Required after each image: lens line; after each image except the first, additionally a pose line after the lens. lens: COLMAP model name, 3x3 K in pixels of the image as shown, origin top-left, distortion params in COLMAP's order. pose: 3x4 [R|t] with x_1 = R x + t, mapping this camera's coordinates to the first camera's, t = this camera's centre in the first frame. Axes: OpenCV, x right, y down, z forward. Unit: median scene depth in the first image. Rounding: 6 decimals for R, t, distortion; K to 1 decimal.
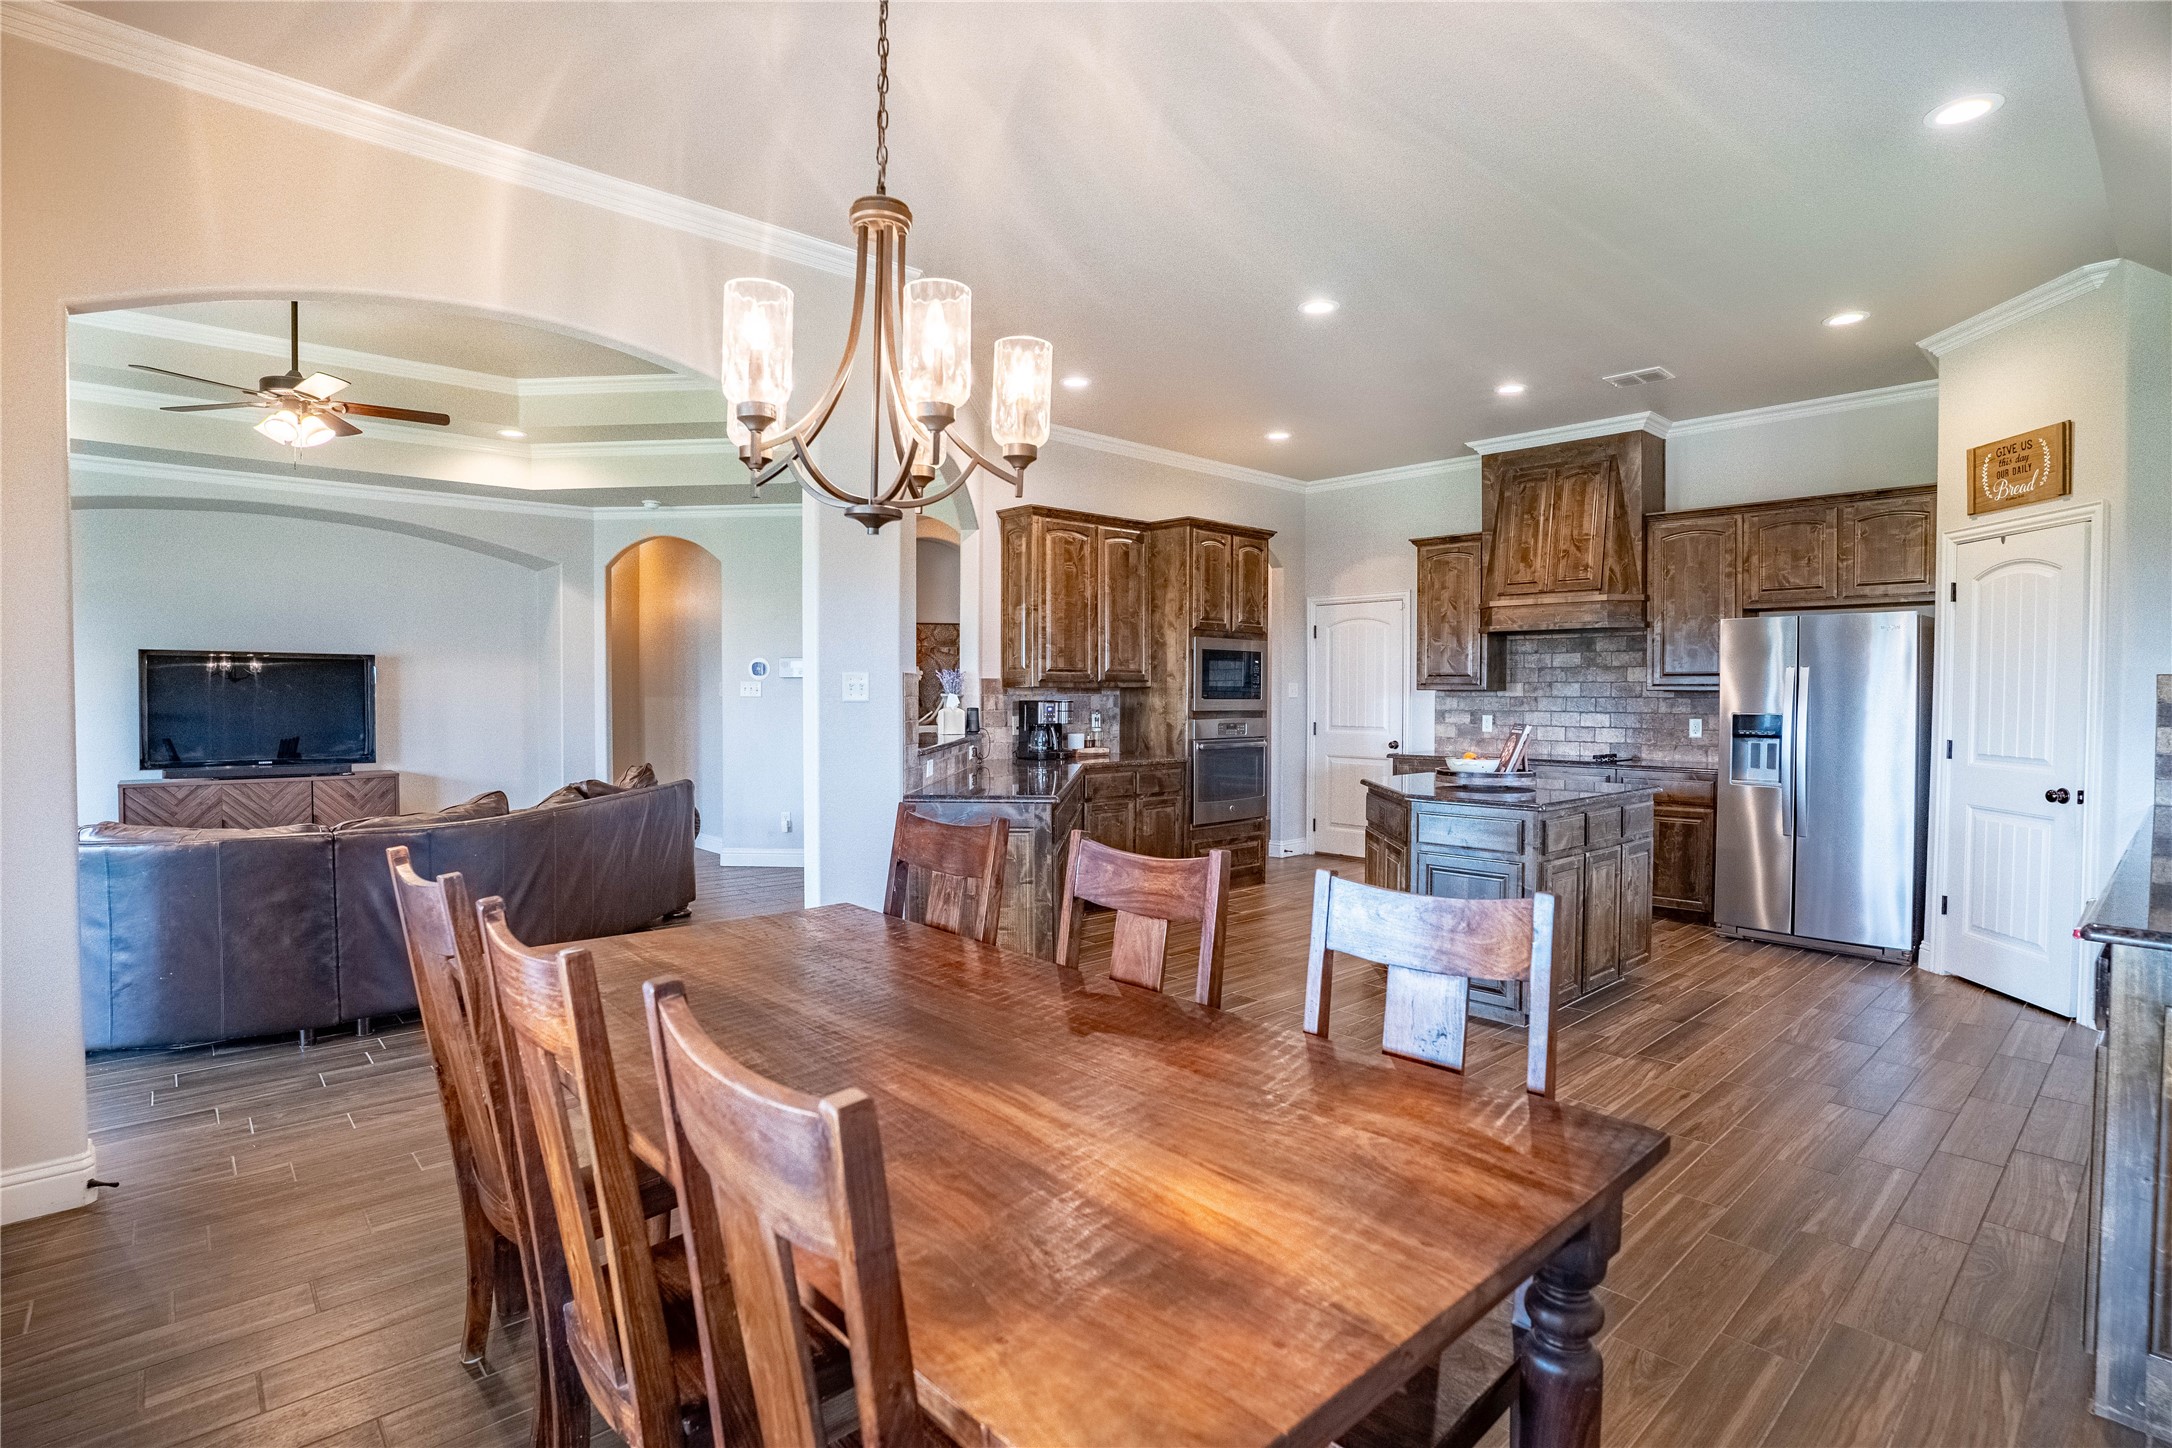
lens RADIAL K [[1077.3, 0, 1068.7], [0, 1077.3, 722.8], [0, 0, 1]] dist [-0.078012, 0.031235]
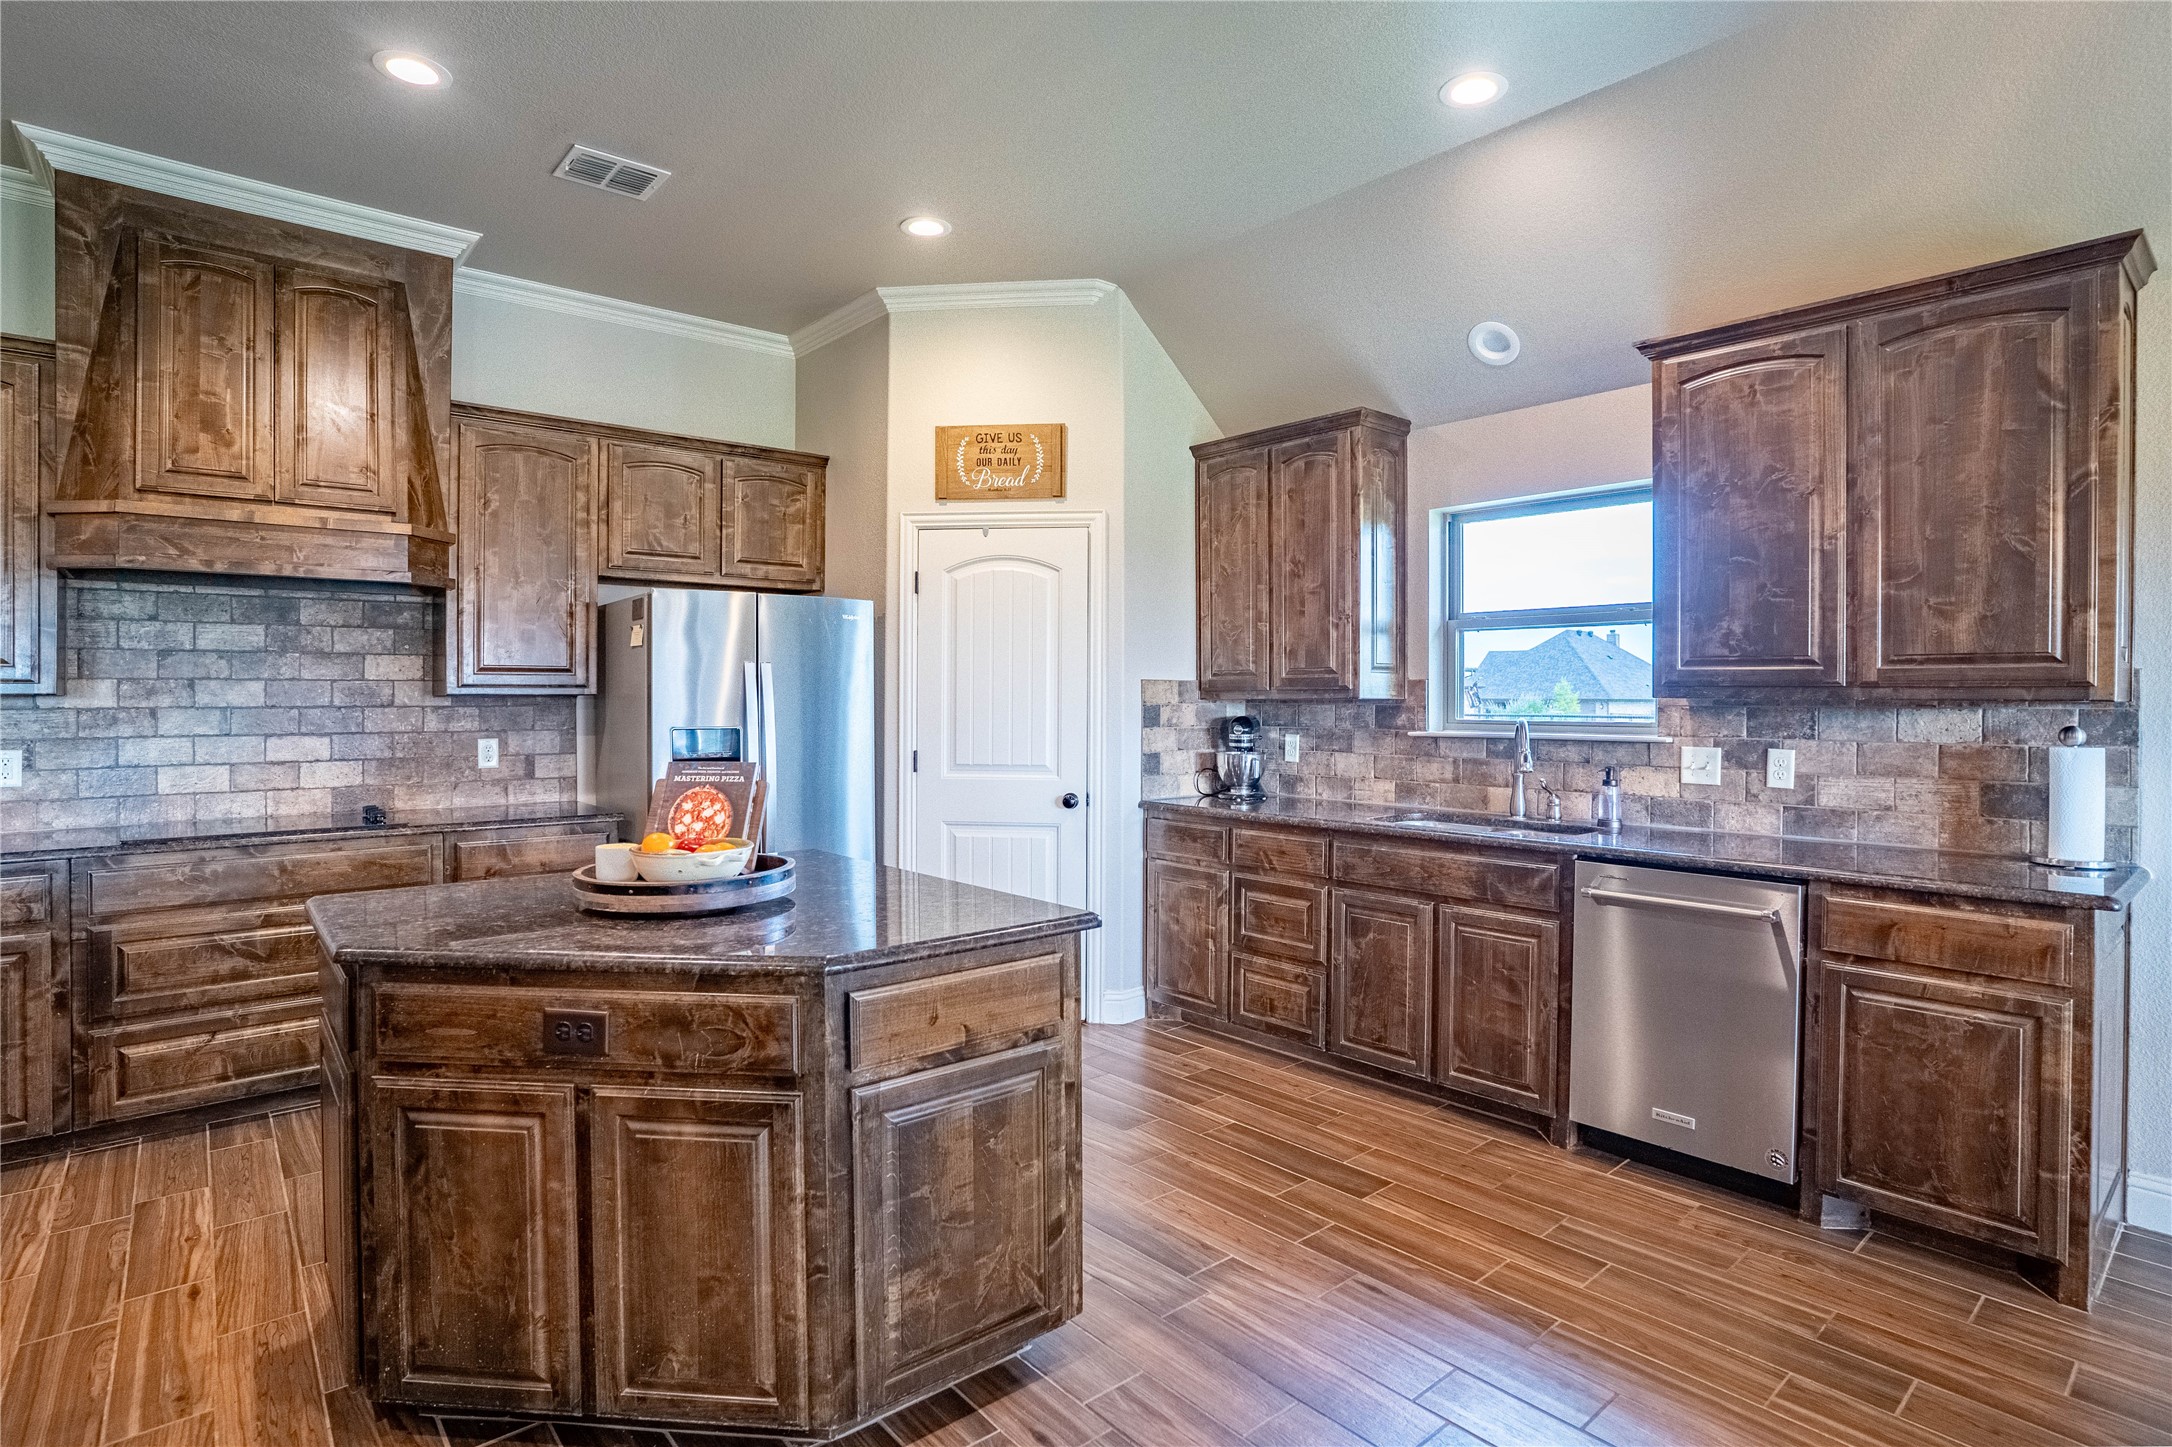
lens RADIAL K [[1077.3, 0, 1115.4], [0, 1077.3, 707.8], [0, 0, 1]] dist [-0.078012, 0.031235]
pose [[0.003256, -0.012397, 0.999918, -0.053669], [0.029294, 0.999495, 0.012296, -0.022209], [-0.999566, 0.029252, 0.003617, 0.708369]]
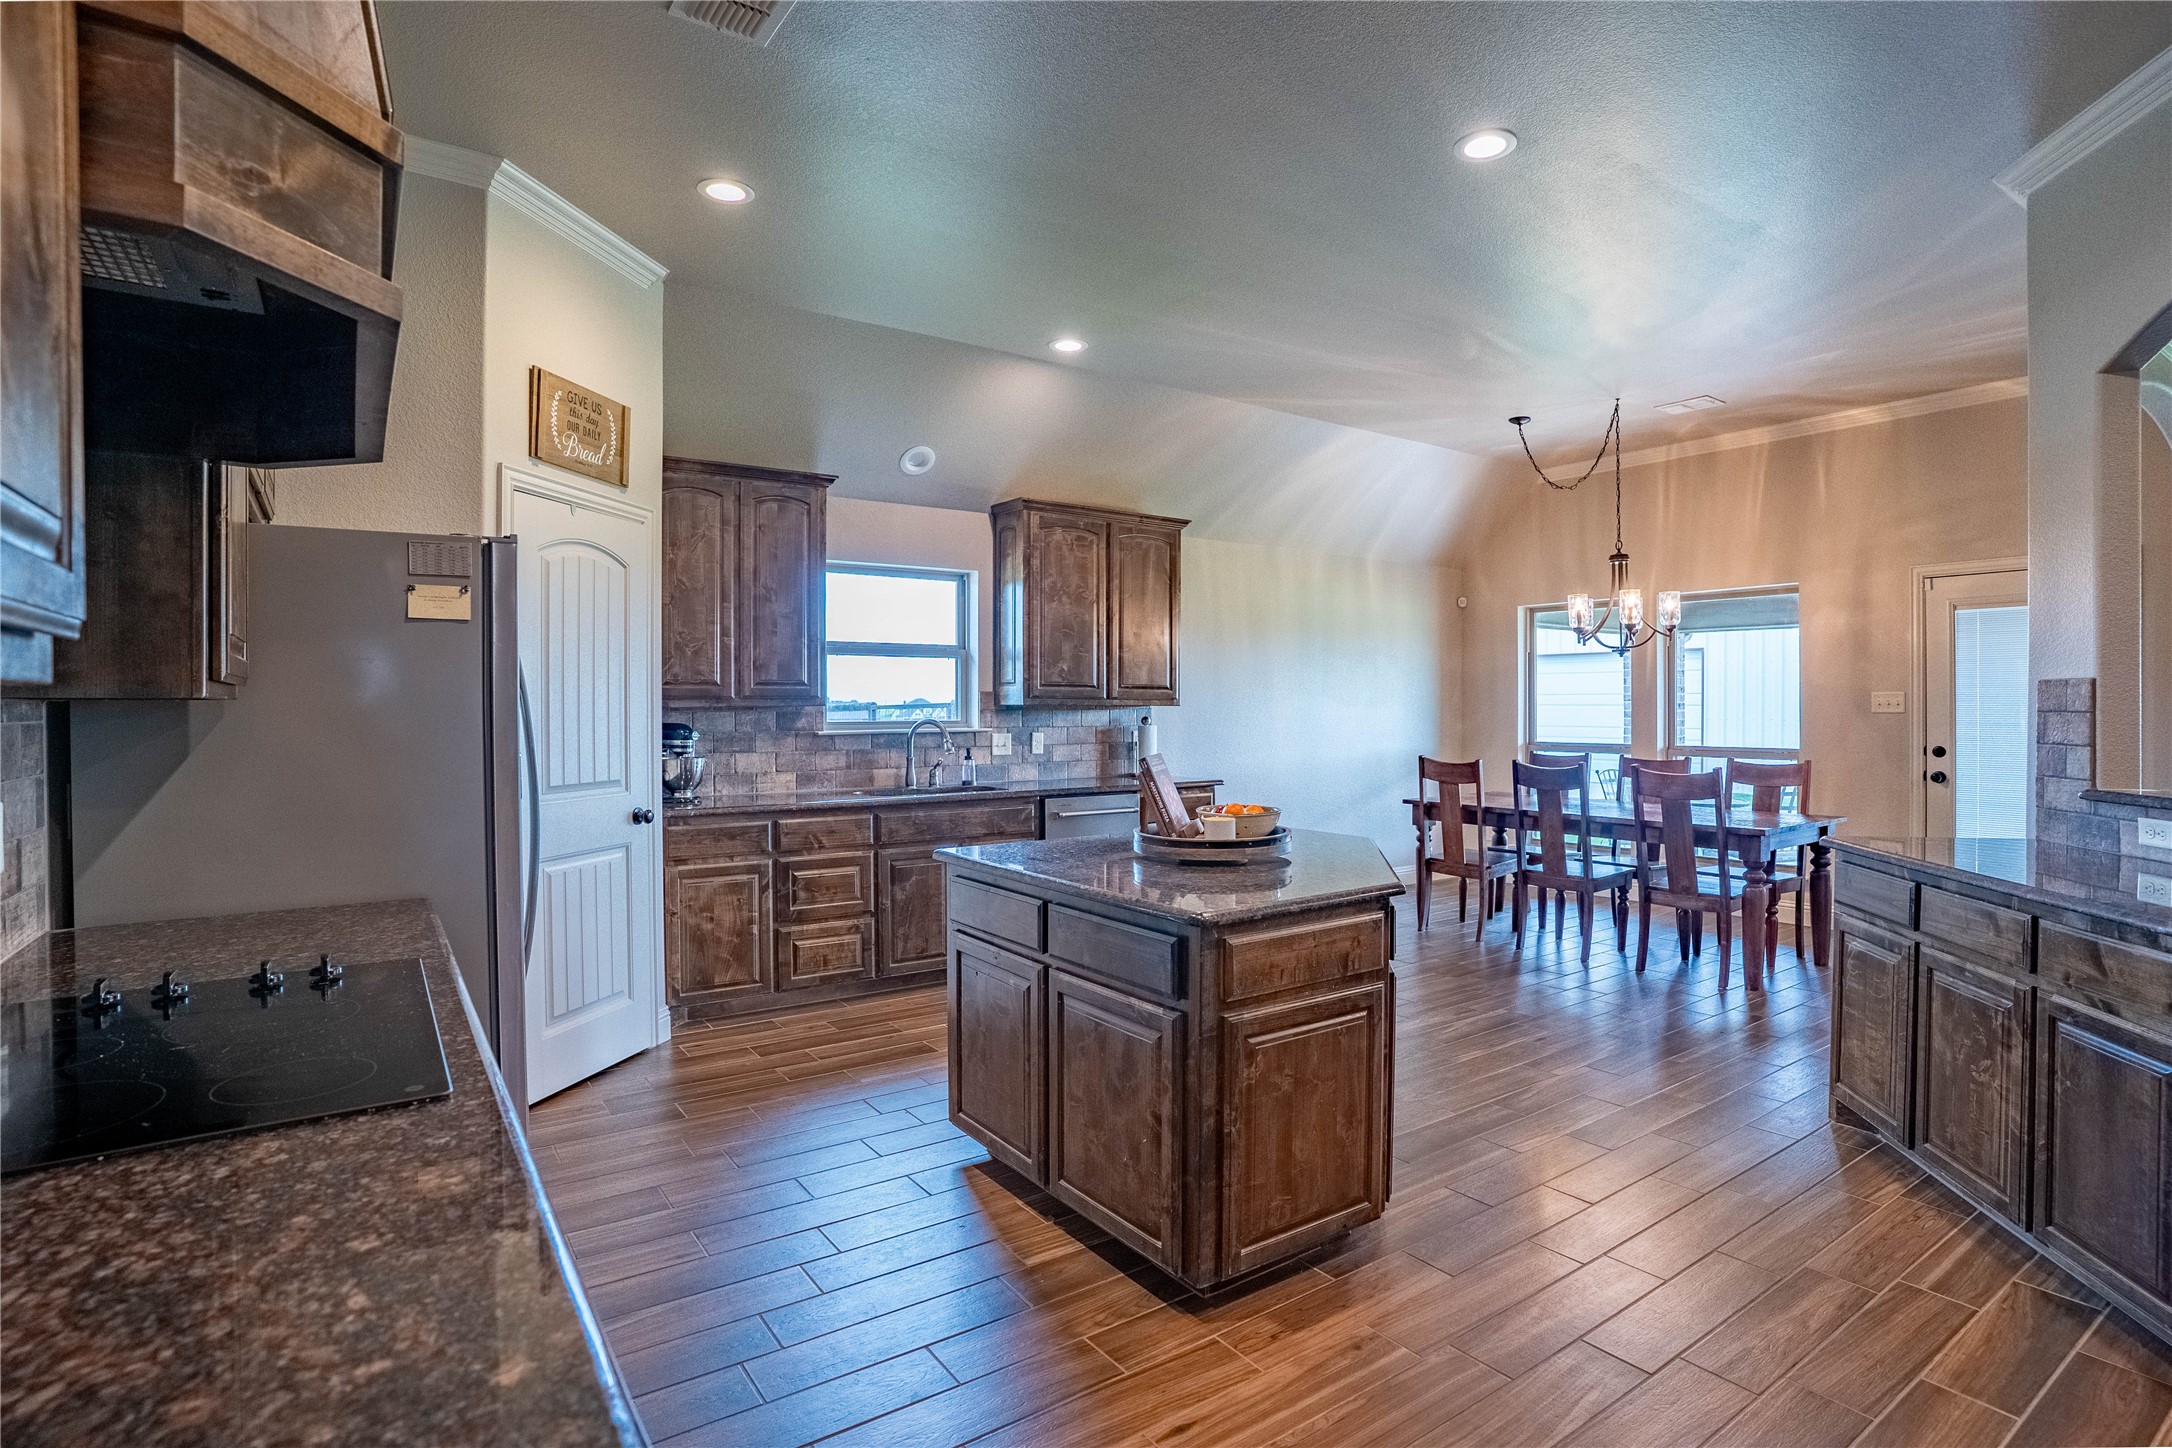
lens RADIAL K [[1077.3, 0, 1078.0], [0, 1077.3, 718.3], [0, 0, 1]] dist [-0.078012, 0.031235]
pose [[-0.991982, -0.002242, 0.126360, 0.337732], [0.002974, 0.999152, 0.041076, -0.040586], [-0.126345, 0.041123, -0.991134, 1.409447]]
